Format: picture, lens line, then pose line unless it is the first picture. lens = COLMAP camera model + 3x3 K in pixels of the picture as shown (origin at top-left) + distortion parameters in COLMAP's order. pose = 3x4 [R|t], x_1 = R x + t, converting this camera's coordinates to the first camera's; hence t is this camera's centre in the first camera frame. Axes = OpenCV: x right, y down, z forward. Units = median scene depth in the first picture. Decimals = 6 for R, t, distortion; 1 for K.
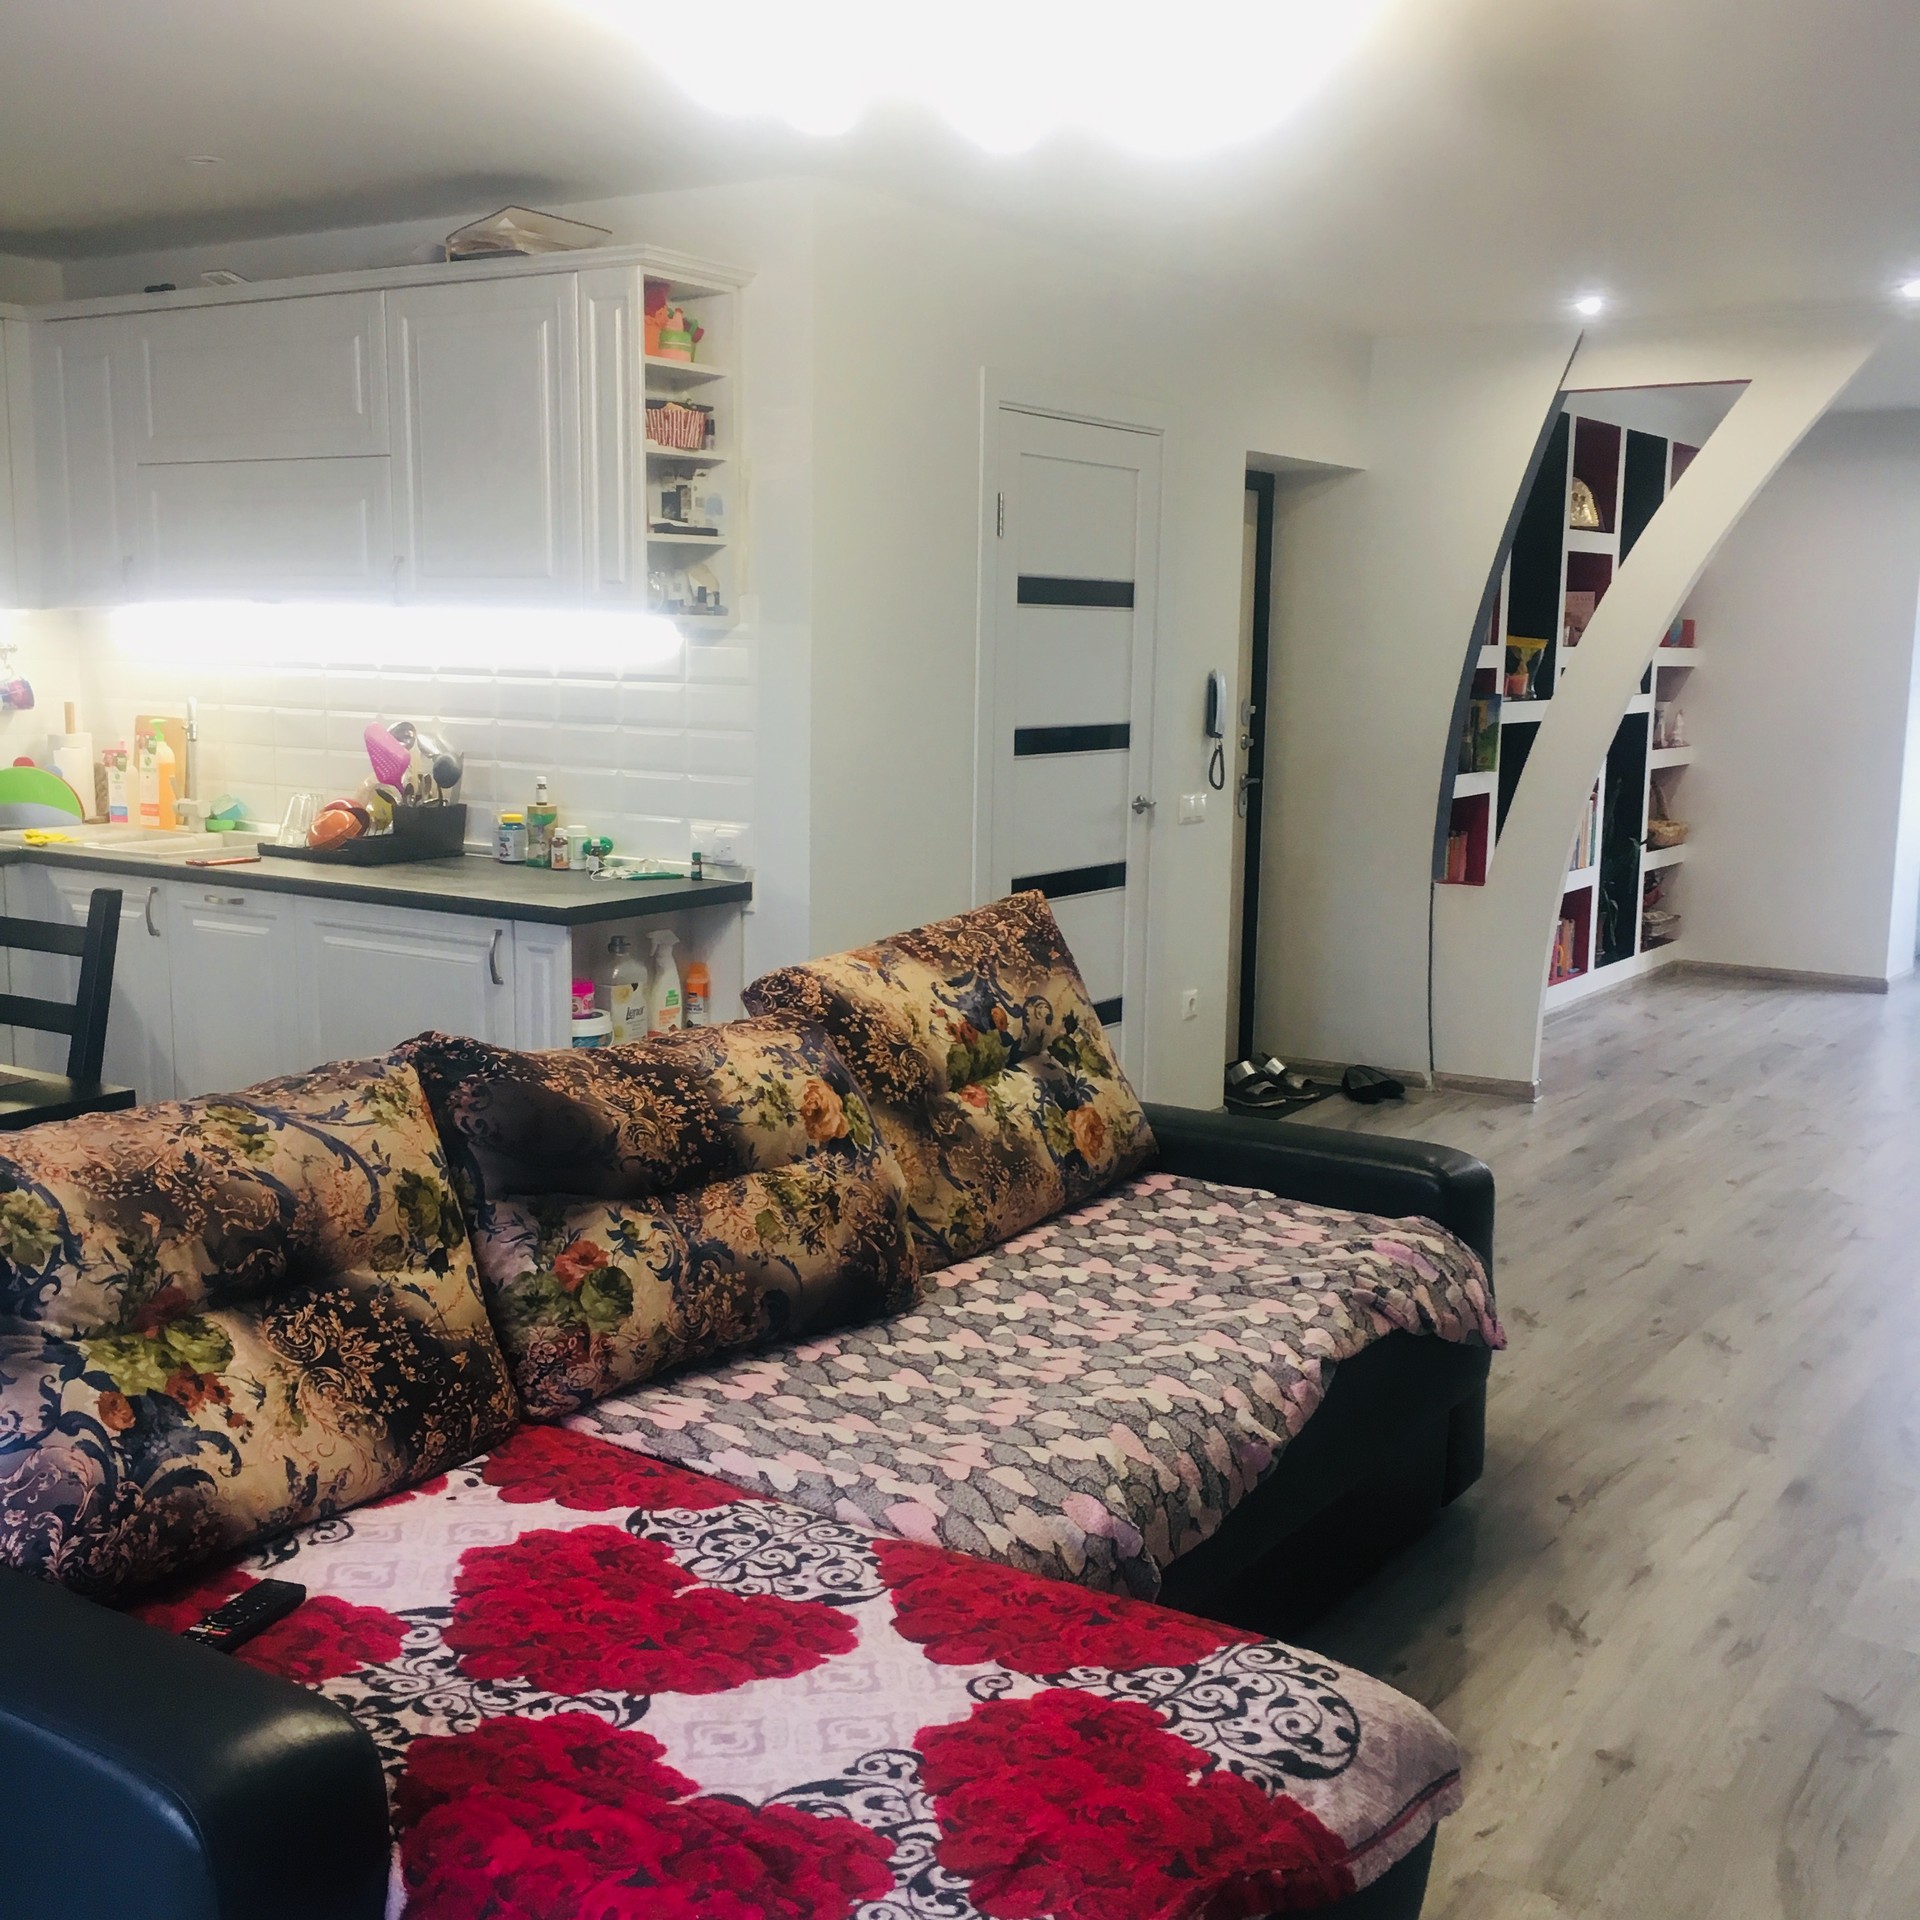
lens RADIAL K [[2180.8, 0, 954.2], [0, 2180.8, 963.5], [0, 0, 1]] dist [0.057250, 0.000000]
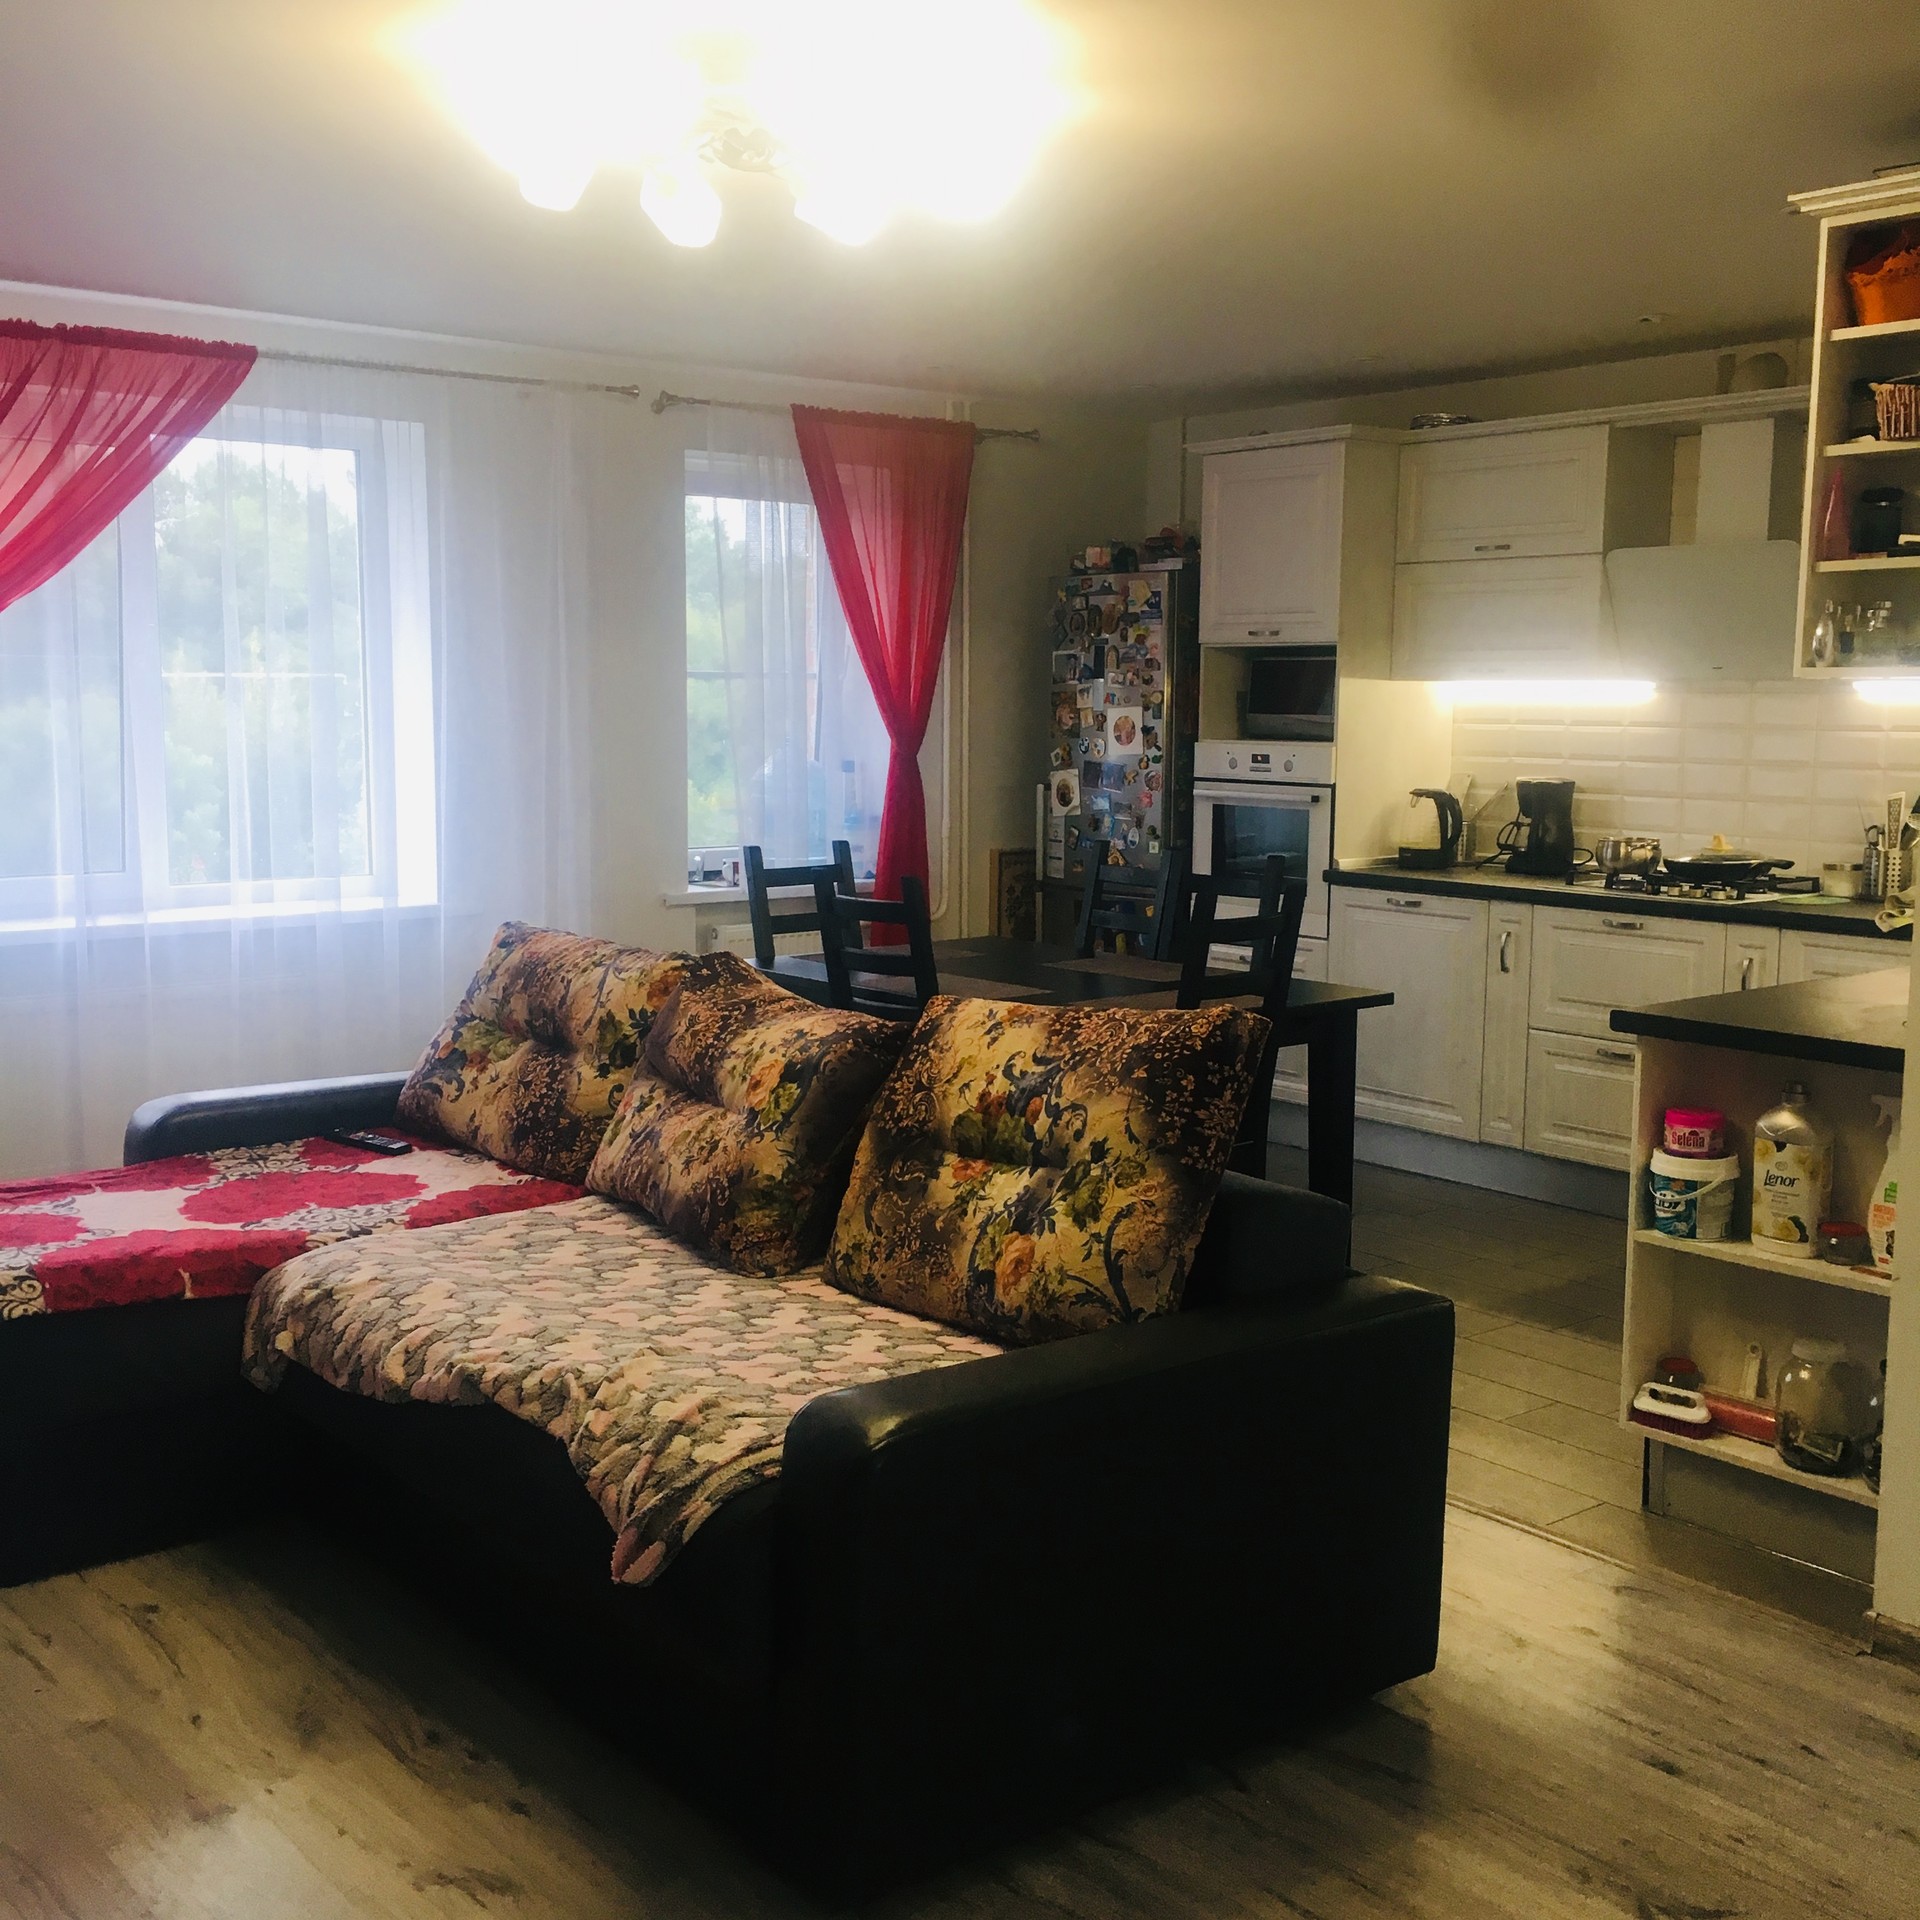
lens RADIAL K [[2180.8, 0, 963.8], [0, 2180.8, 959.7], [0, 0, 1]] dist [0.057250, 0.000000]
pose [[-0.290230, 0.104011, -0.951288, 0.872690], [-0.154780, 0.975885, 0.153923, -0.167864], [0.944357, 0.191913, -0.267133, 1.196835]]
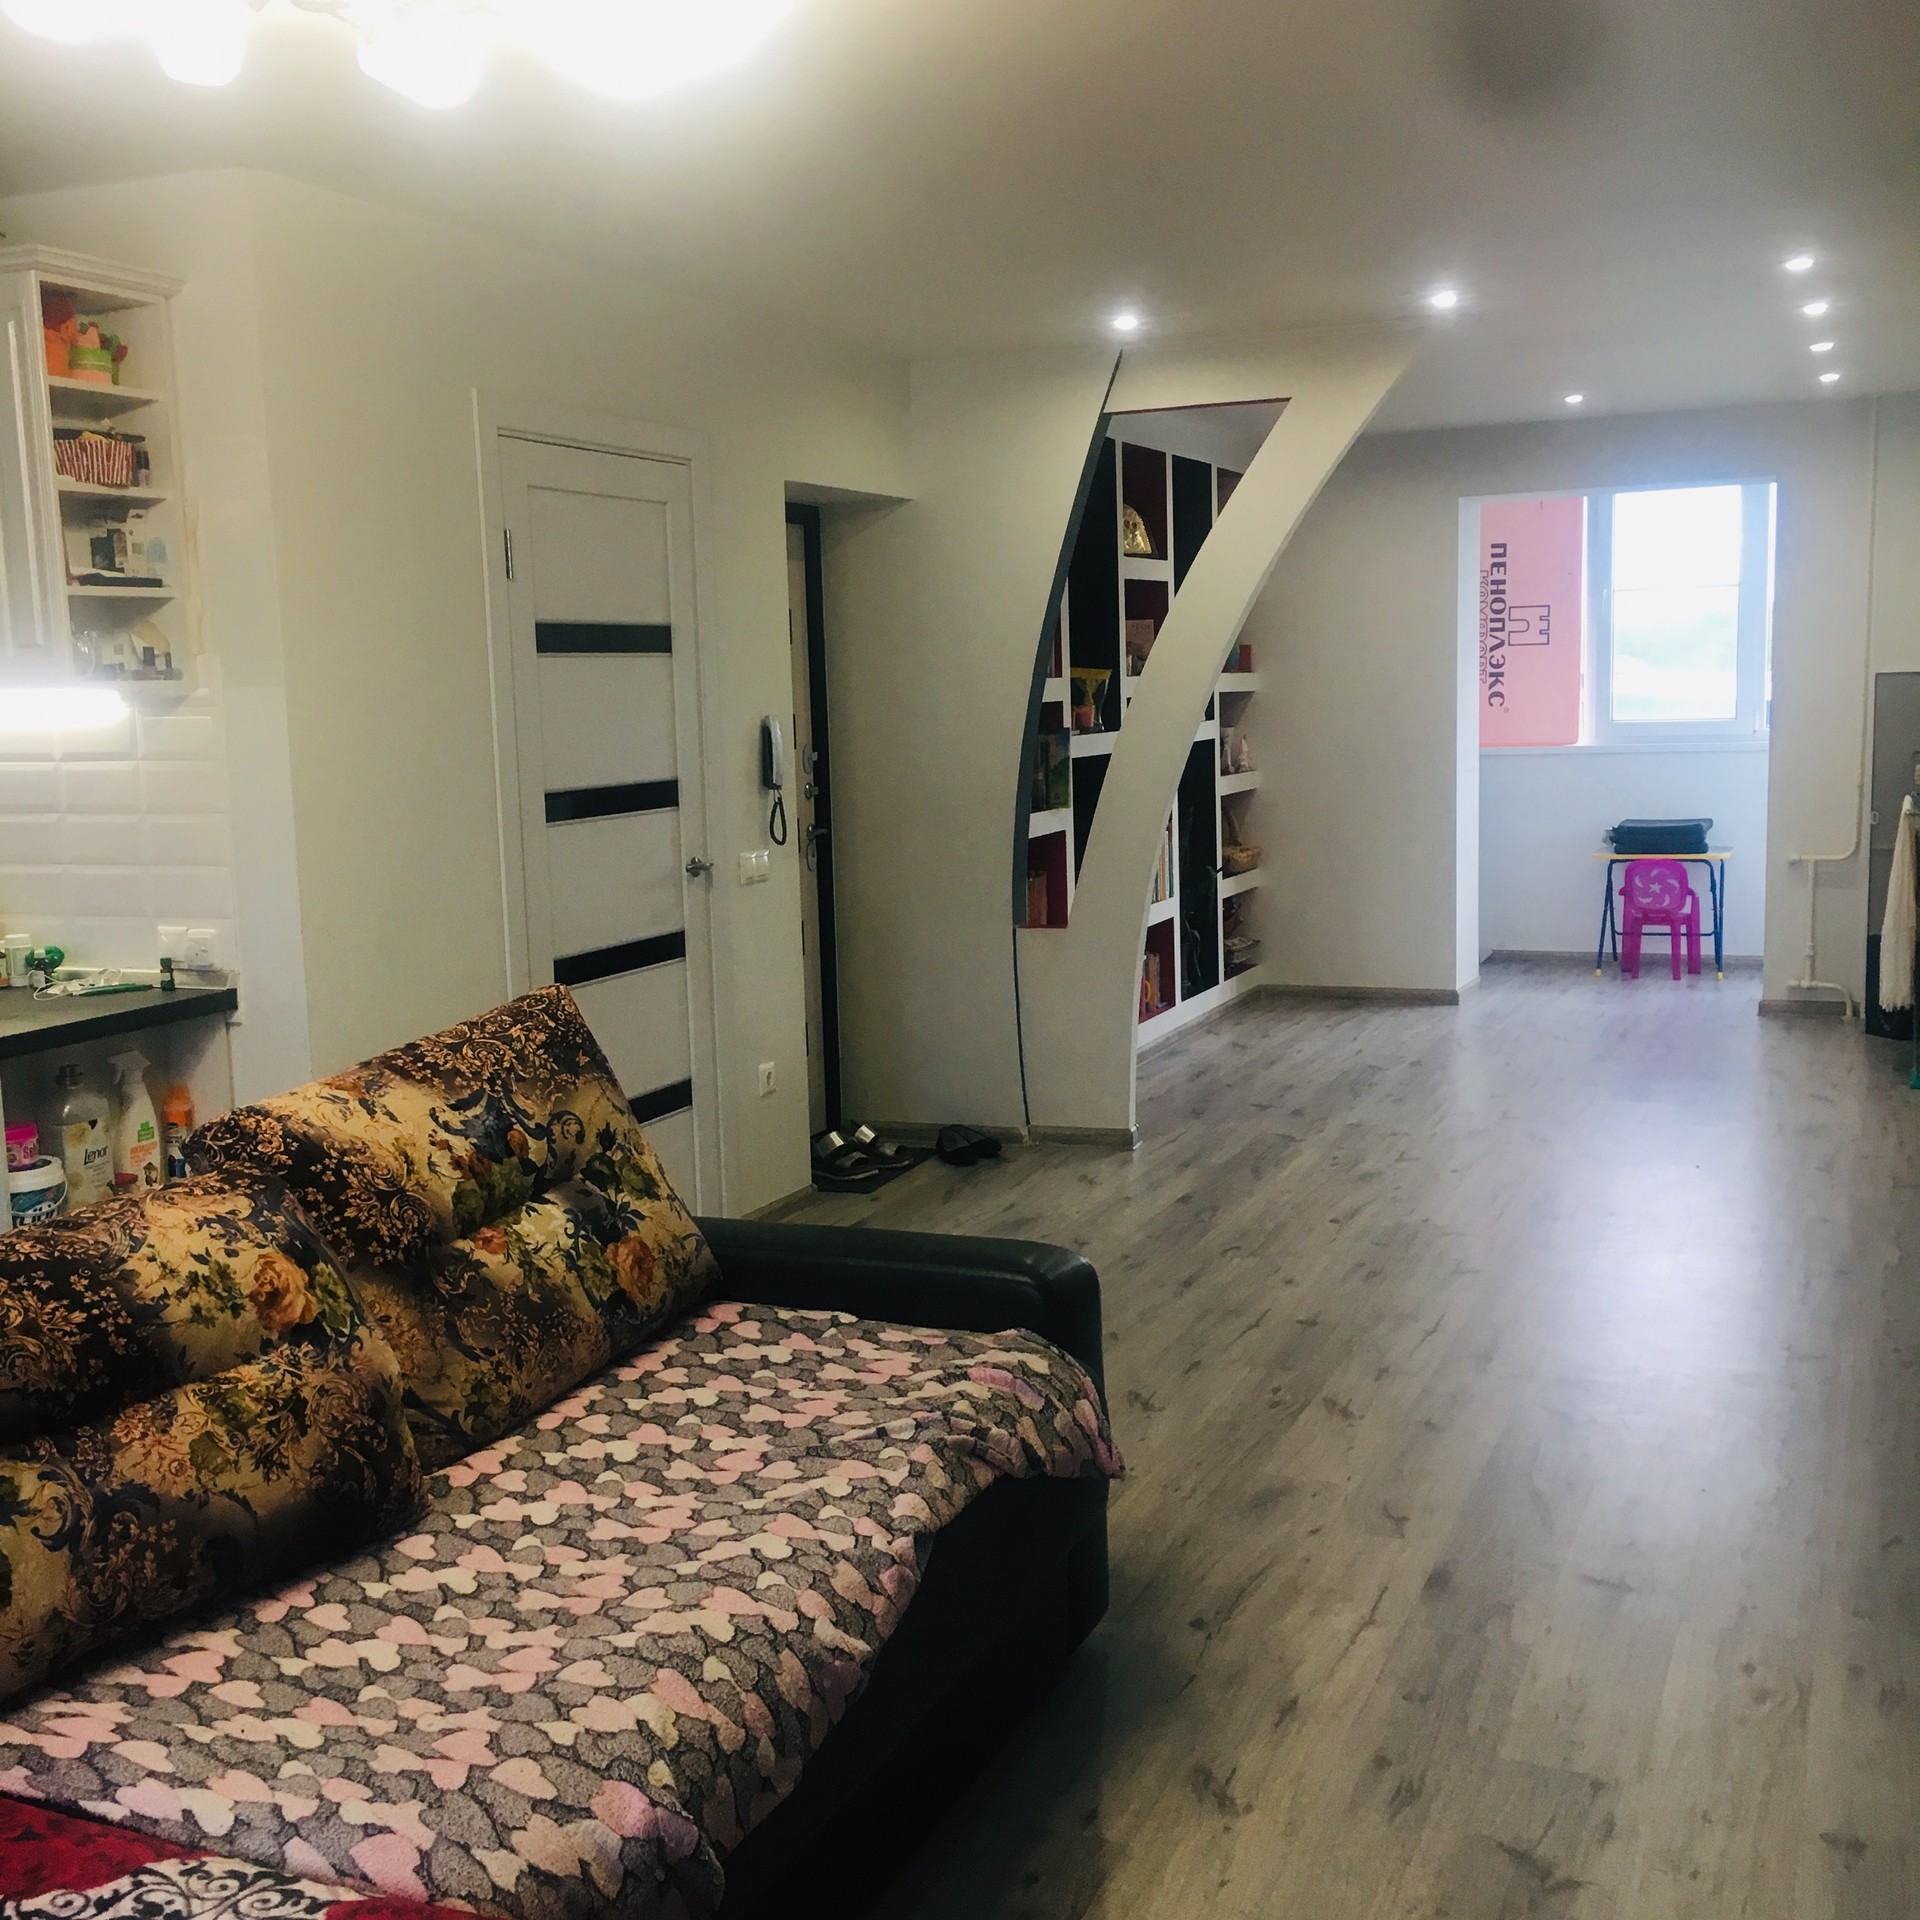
lens RADIAL K [[2180.8, 0, 963.5], [0, 2180.8, 957.1], [0, 0, 1]] dist [0.057250, 0.000000]
pose [[0.980141, -0.067364, 0.186511, 0.036575], [0.071647, 0.997297, -0.016312, -0.020269], [-0.184908, 0.029352, 0.982317, 0.135972]]
